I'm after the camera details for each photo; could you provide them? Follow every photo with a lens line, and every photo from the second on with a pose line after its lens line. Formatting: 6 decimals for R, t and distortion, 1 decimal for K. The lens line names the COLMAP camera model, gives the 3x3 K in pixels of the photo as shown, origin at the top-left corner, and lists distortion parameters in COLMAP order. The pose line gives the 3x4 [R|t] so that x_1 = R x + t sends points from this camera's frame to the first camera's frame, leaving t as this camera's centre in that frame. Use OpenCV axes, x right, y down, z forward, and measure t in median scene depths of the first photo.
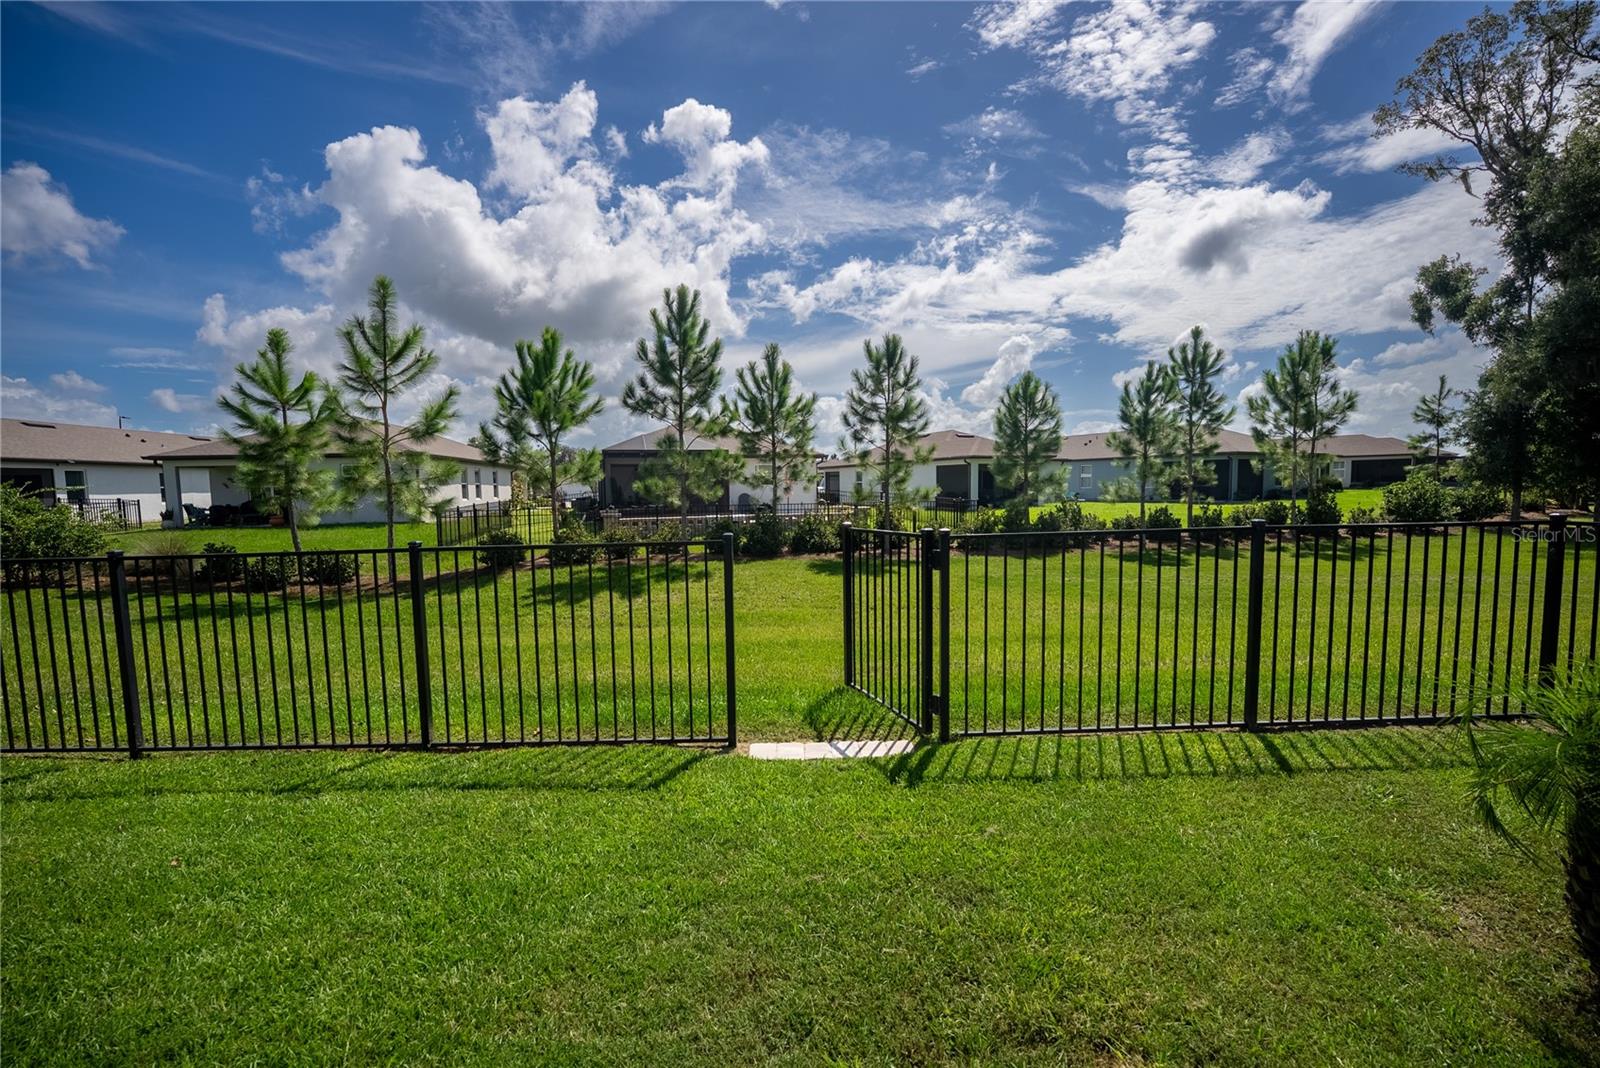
lens RADIAL K [[711.4, 0, 798.5], [0, 711.4, 526.3], [0, 0, 1]] dist [0.000107, -0.000158]
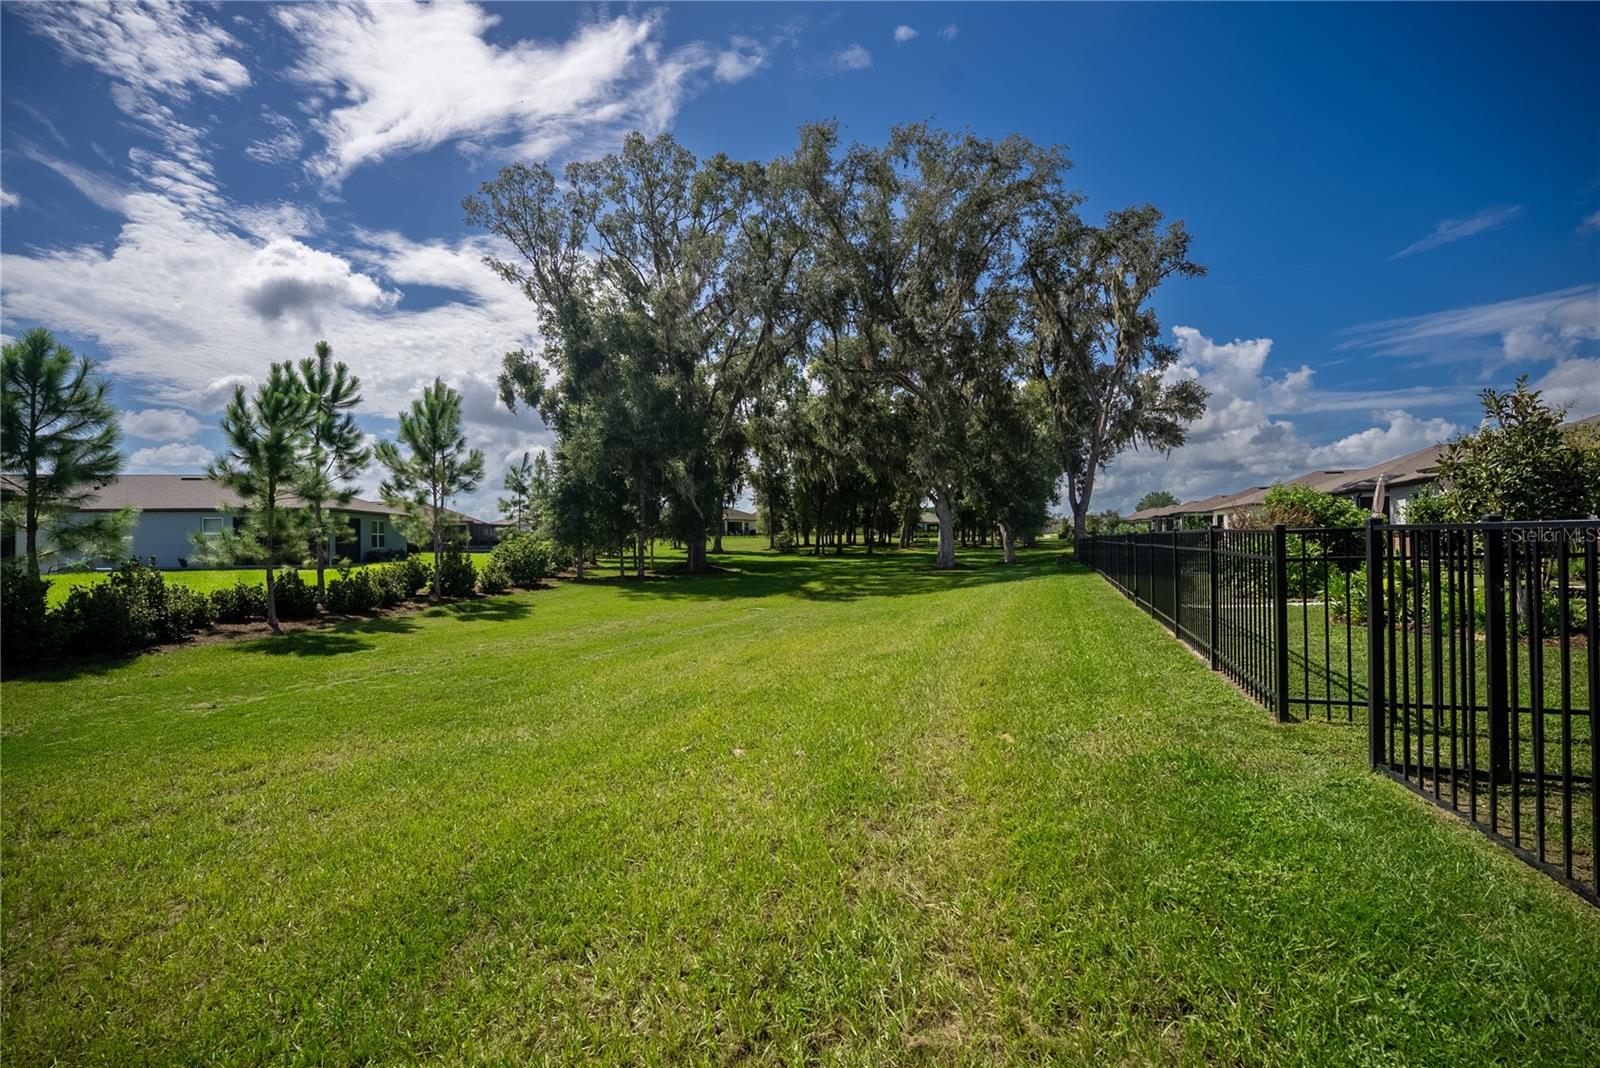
lens RADIAL K [[655.1, 0, 830.2], [0, 655.1, 522.4], [0, 0, 1]] dist [-0.025188, 0.000135]
pose [[0.281537, 0.033782, 0.958955, 0.025946], [0.067490, 0.996208, -0.054909, -0.002416], [-0.957174, 0.080179, 0.278190, 0.210370]]
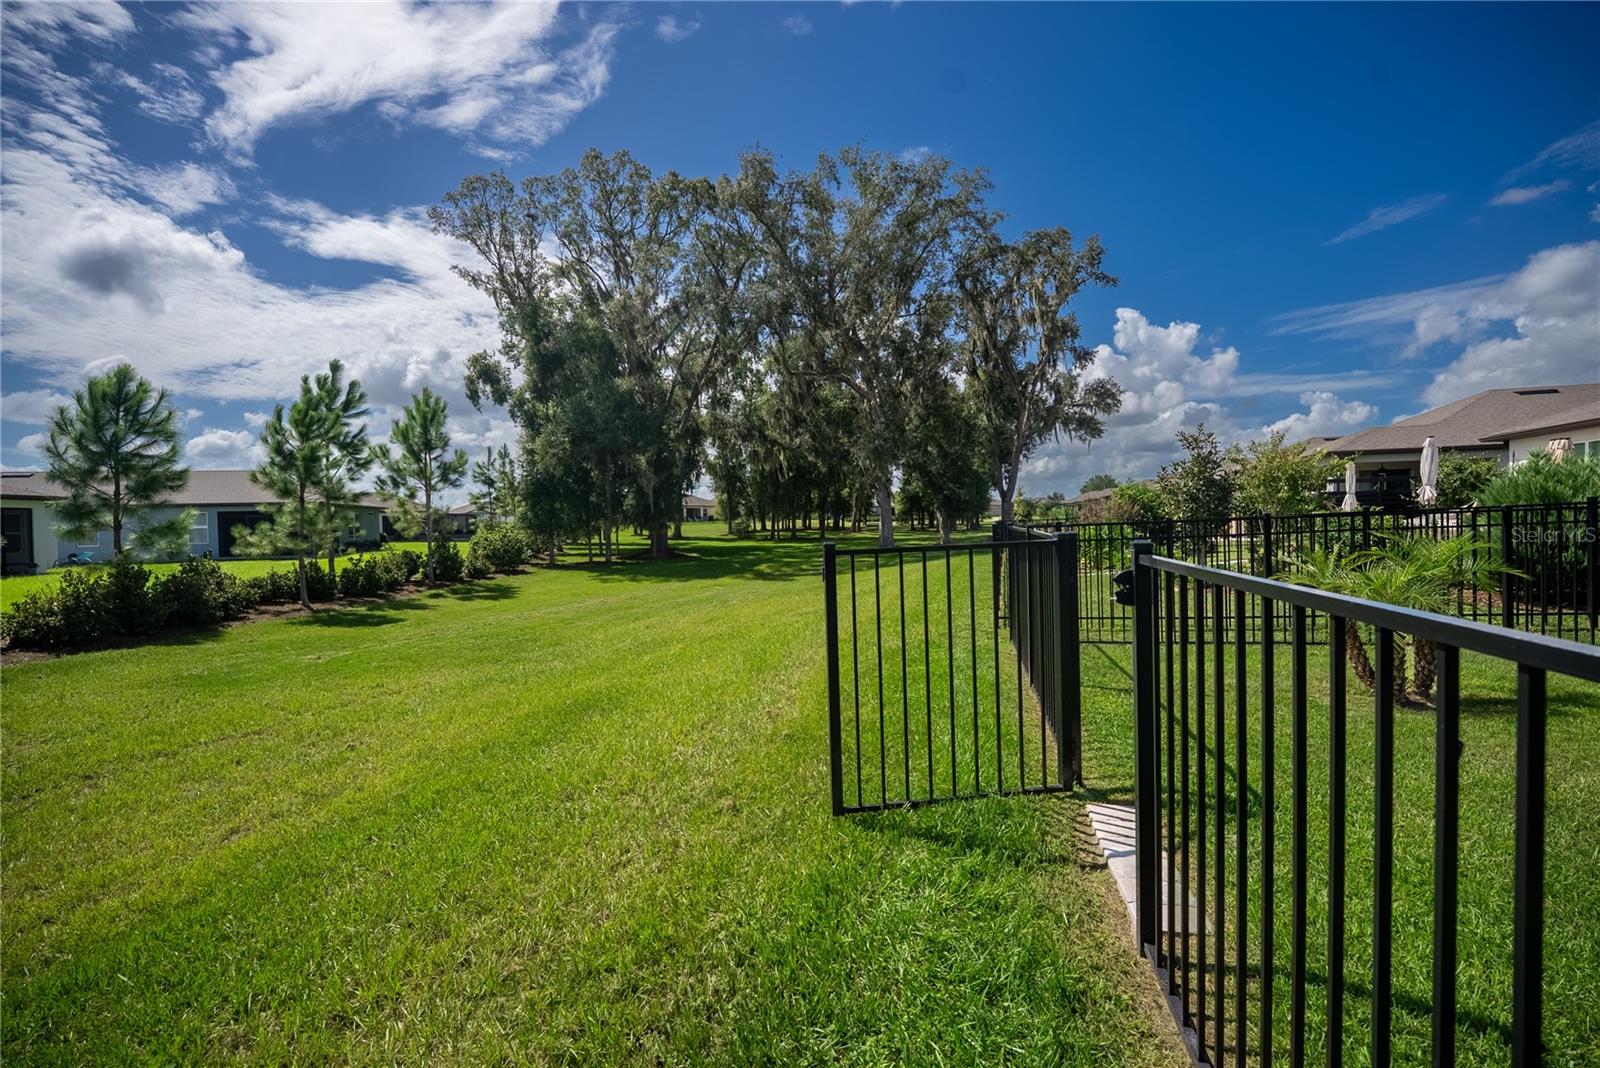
lens RADIAL K [[670.2, 0, 826.9], [0, 670.2, 537.2], [0, 0, 1]] dist [-0.000415, 0.000103]
pose [[0.229788, -0.014914, 0.973126, -0.094468], [0.080244, 0.996768, -0.003672, -0.001923], [-0.969927, 0.078932, 0.230242, 0.159384]]
